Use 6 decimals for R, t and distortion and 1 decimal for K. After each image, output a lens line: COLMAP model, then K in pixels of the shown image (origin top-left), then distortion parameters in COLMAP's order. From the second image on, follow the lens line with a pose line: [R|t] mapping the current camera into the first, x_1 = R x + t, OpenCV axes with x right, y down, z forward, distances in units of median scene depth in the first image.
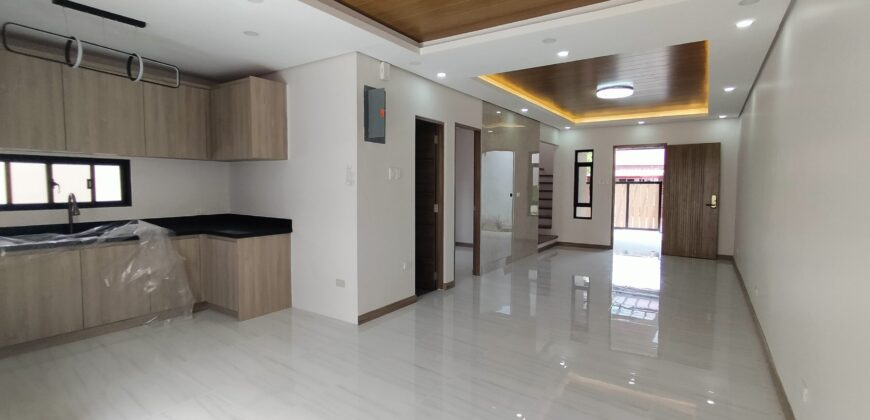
lens RADIAL K [[407.5, 0, 439.6], [0, 407.5, 211.2], [0, 0, 1]] dist [0.003537, 0.001134]
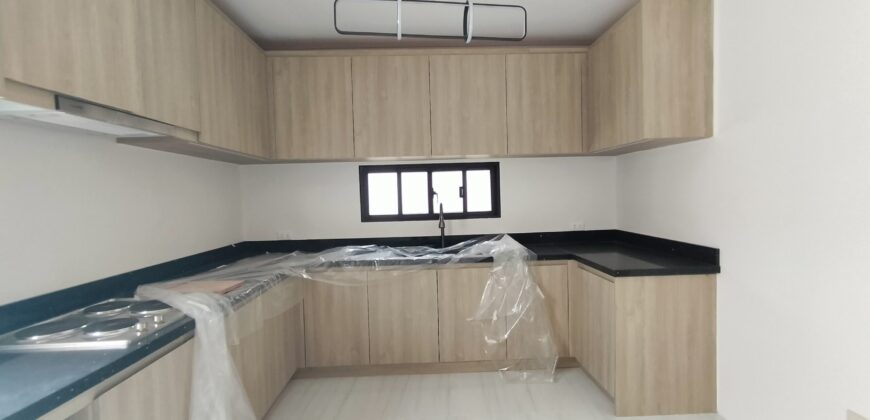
lens RADIAL K [[407.5, 0, 439.9], [0, 407.5, 211.8], [0, 0, 1]] dist [0.003537, 0.001134]
pose [[0.601798, 0.010032, -0.798585, -0.172979], [-0.020978, 0.999775, -0.003249, -0.020058], [0.798372, 0.018708, 0.601873, 0.427814]]
